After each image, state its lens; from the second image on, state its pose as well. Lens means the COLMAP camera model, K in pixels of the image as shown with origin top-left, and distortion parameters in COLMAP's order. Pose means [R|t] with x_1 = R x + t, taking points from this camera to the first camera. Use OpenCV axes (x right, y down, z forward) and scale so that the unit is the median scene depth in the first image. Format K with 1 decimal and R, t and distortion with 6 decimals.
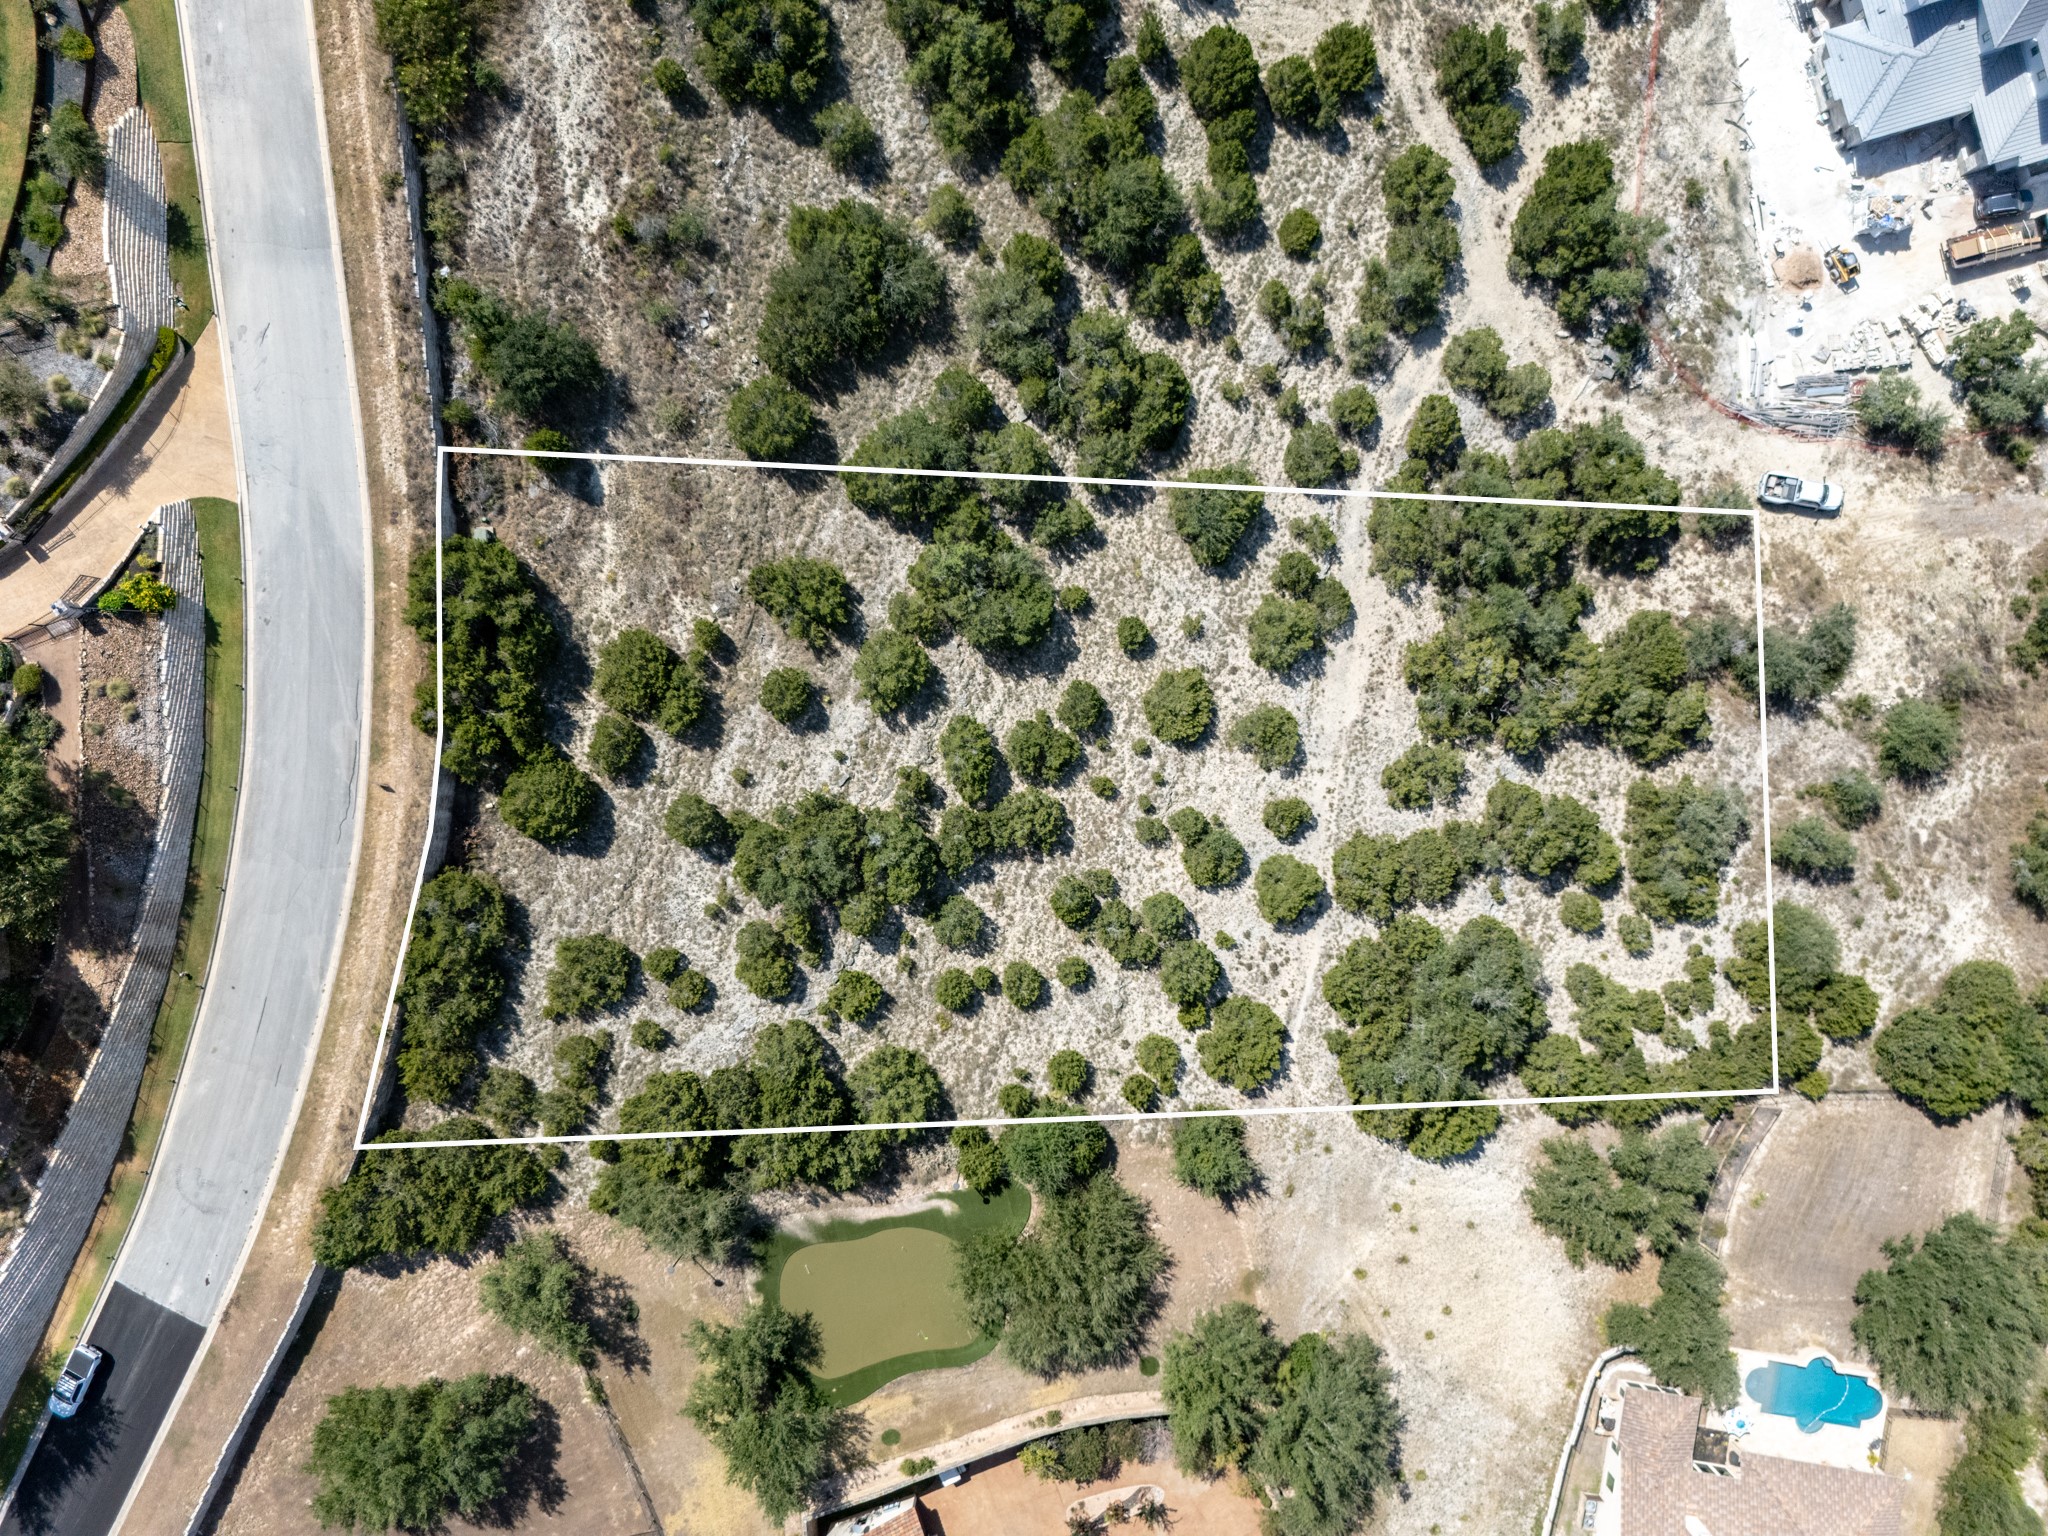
lens RADIAL K [[1510.2, 0, 1023.1], [0, 1510.2, 781.2], [0, 0, 1]] dist [0.070360, -0.073351]
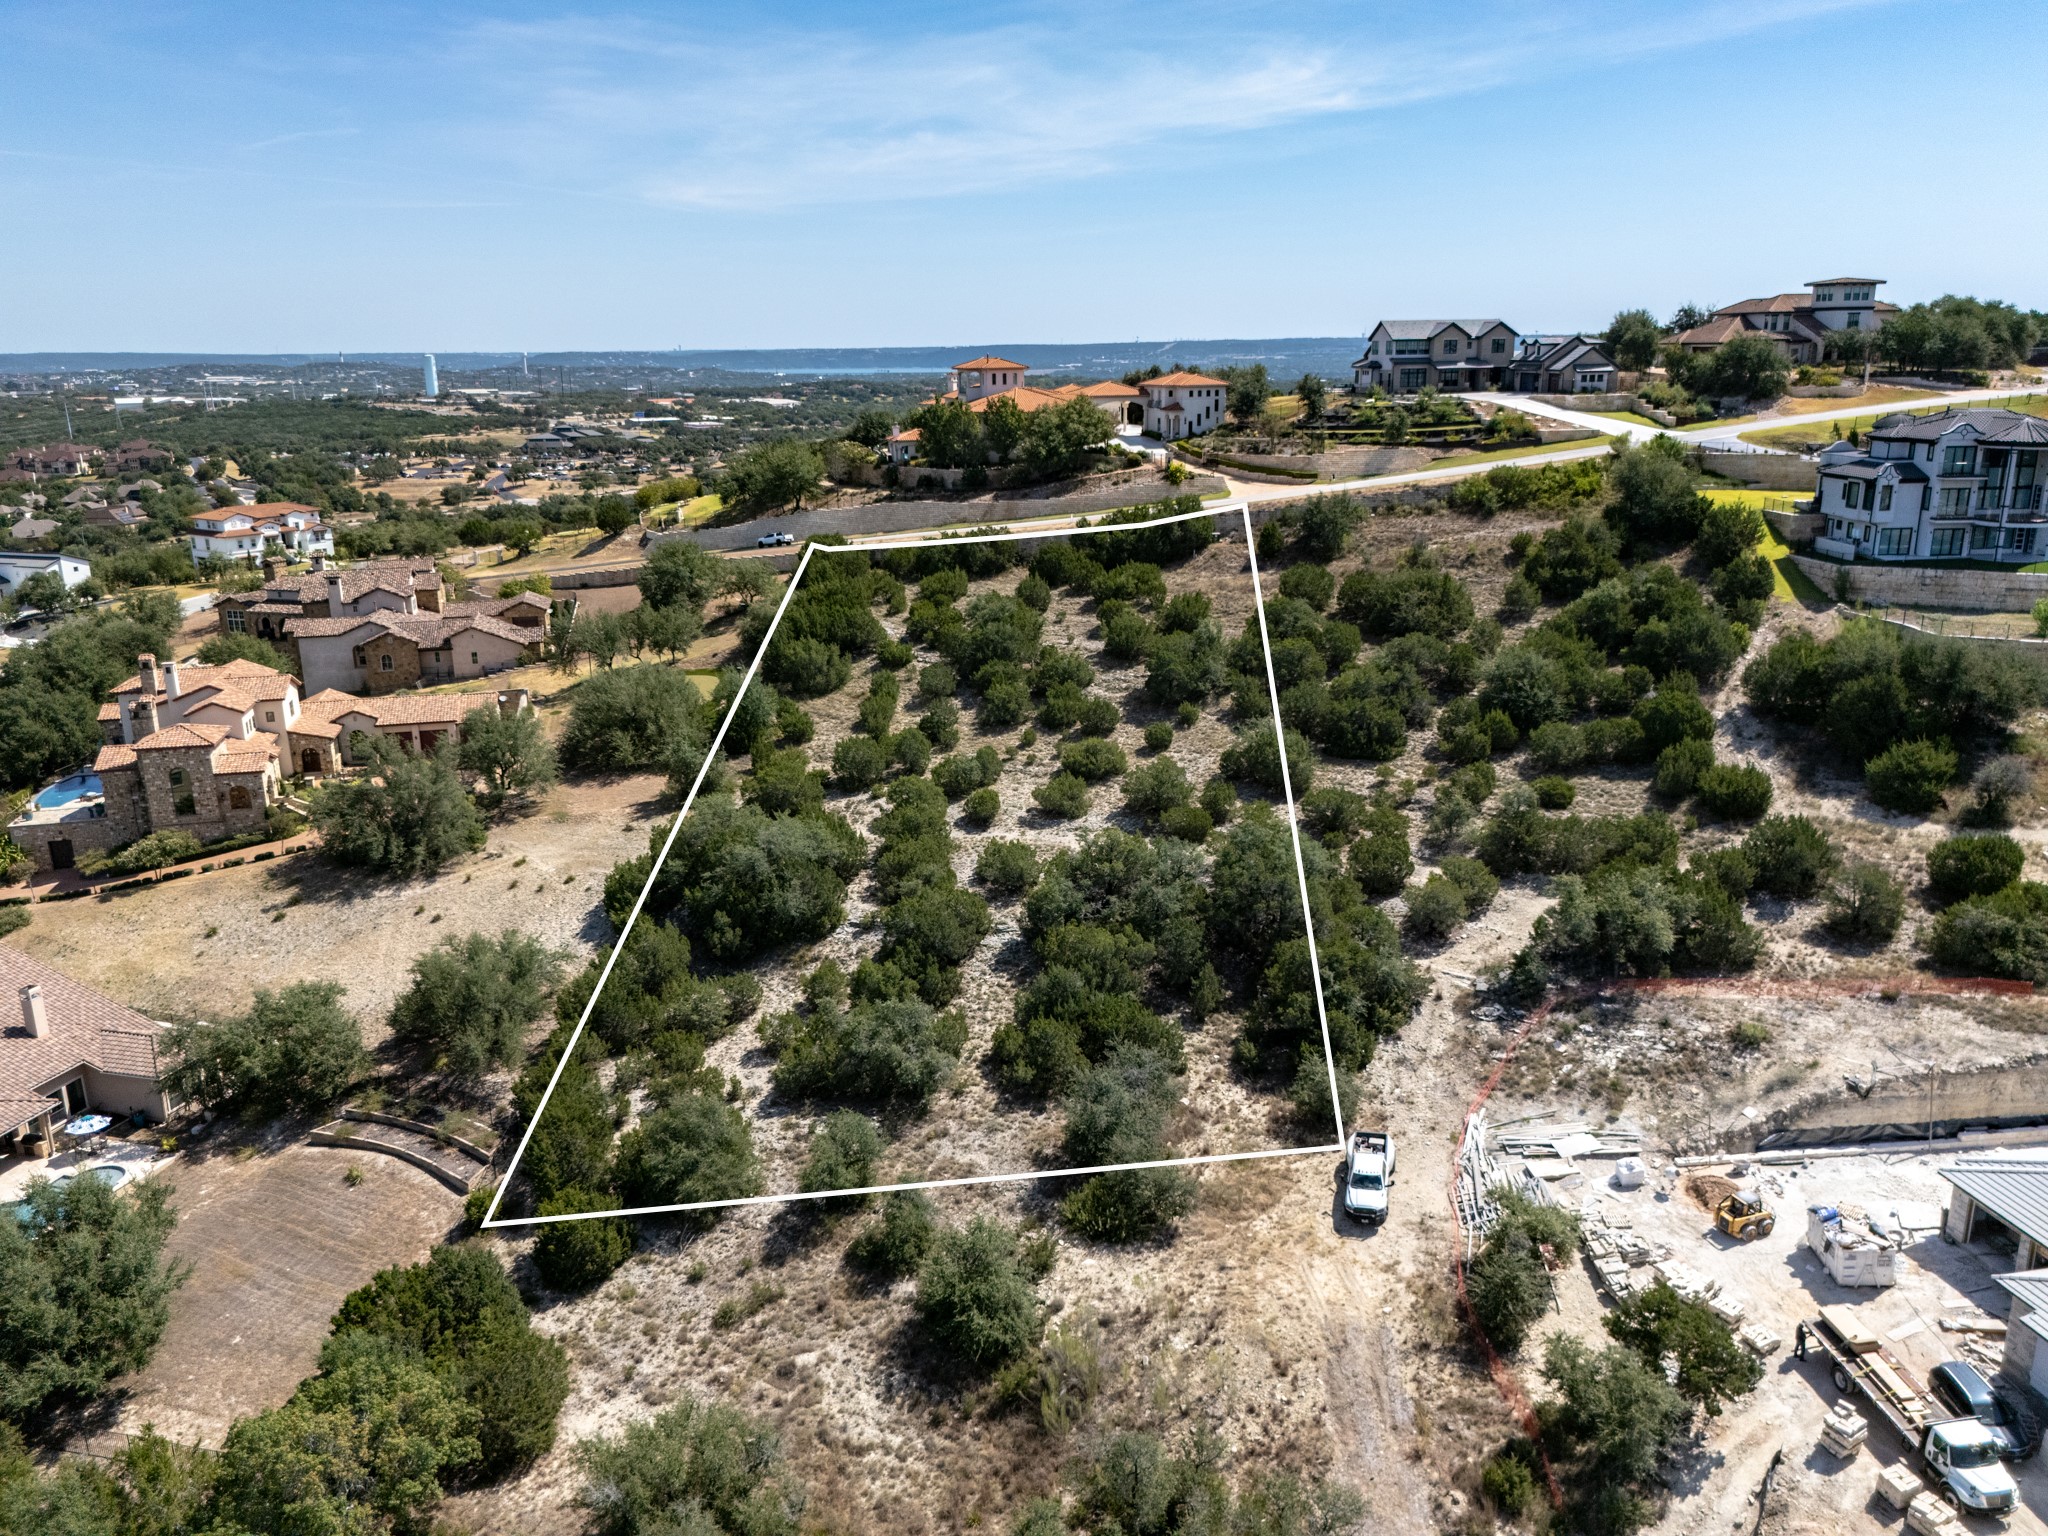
lens RADIAL K [[1510.2, 0, 1023.1], [0, 1510.2, 781.2], [0, 0, 1]] dist [0.070360, -0.073351]
pose [[-0.103436, 0.296781, -0.949327, 1.113066], [-0.994635, -0.029494, 0.099152, -0.101881], [0.001427, 0.954490, 0.298240, 0.649312]]
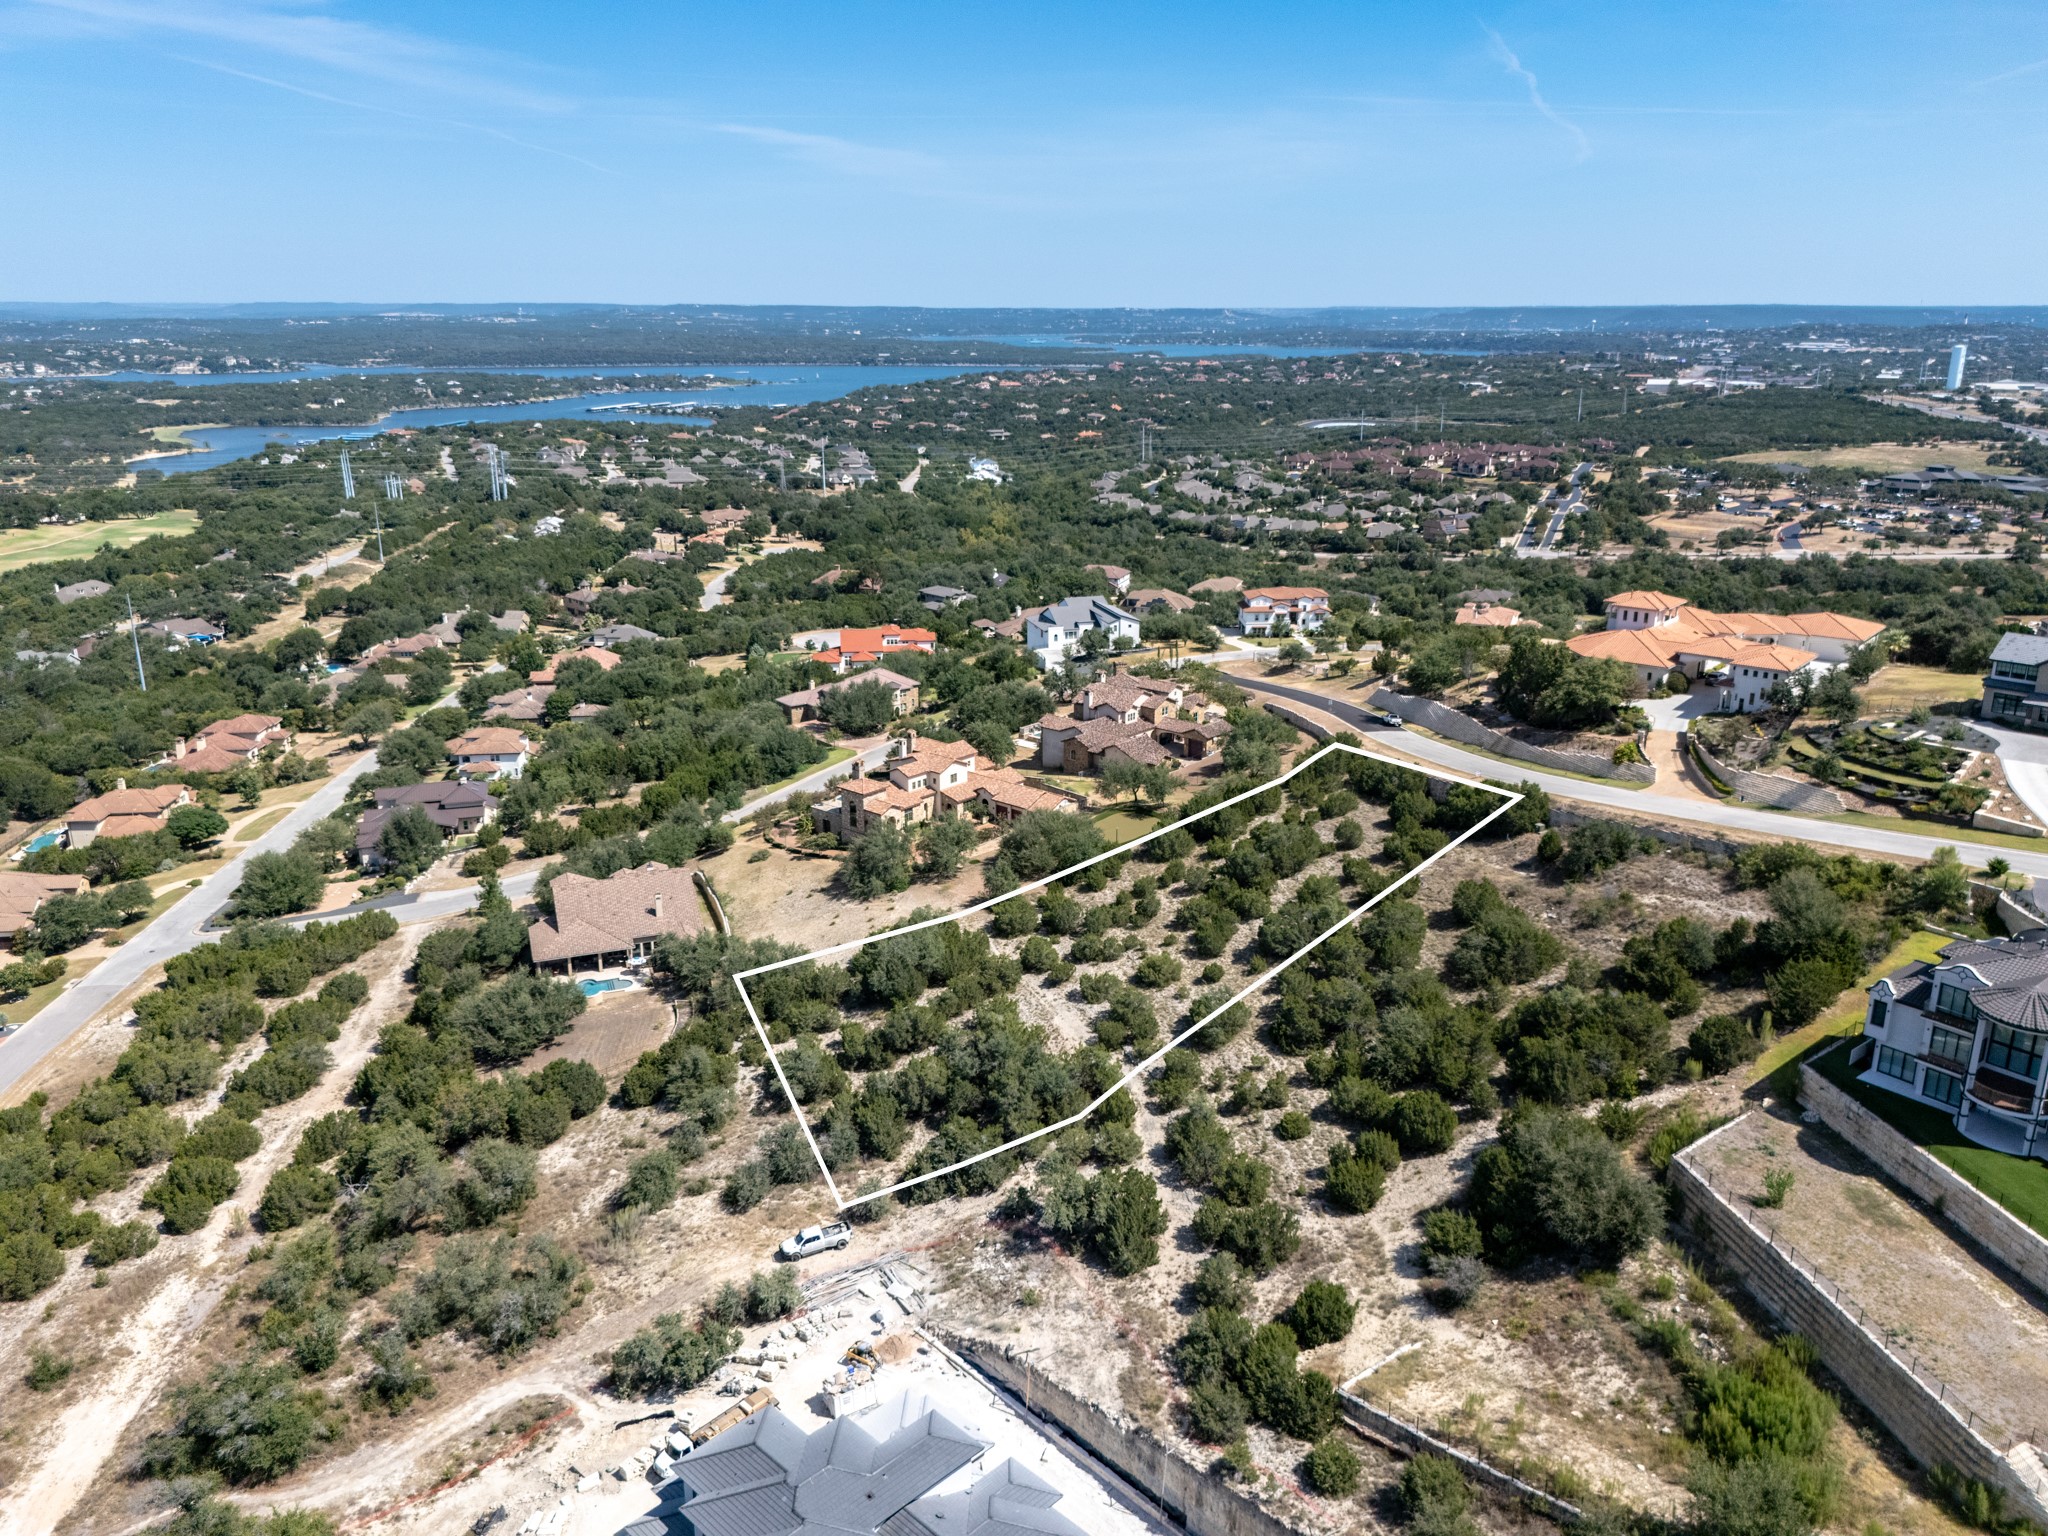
lens RADIAL K [[1510.2, 0, 1023.1], [0, 1510.2, 781.2], [0, 0, 1]] dist [0.070360, -0.073351]
pose [[-0.873558, 0.168213, -0.456728, 0.852183], [-0.486494, -0.273176, 0.829879, -1.145833], [0.014829, 0.947143, 0.320470, 0.304684]]
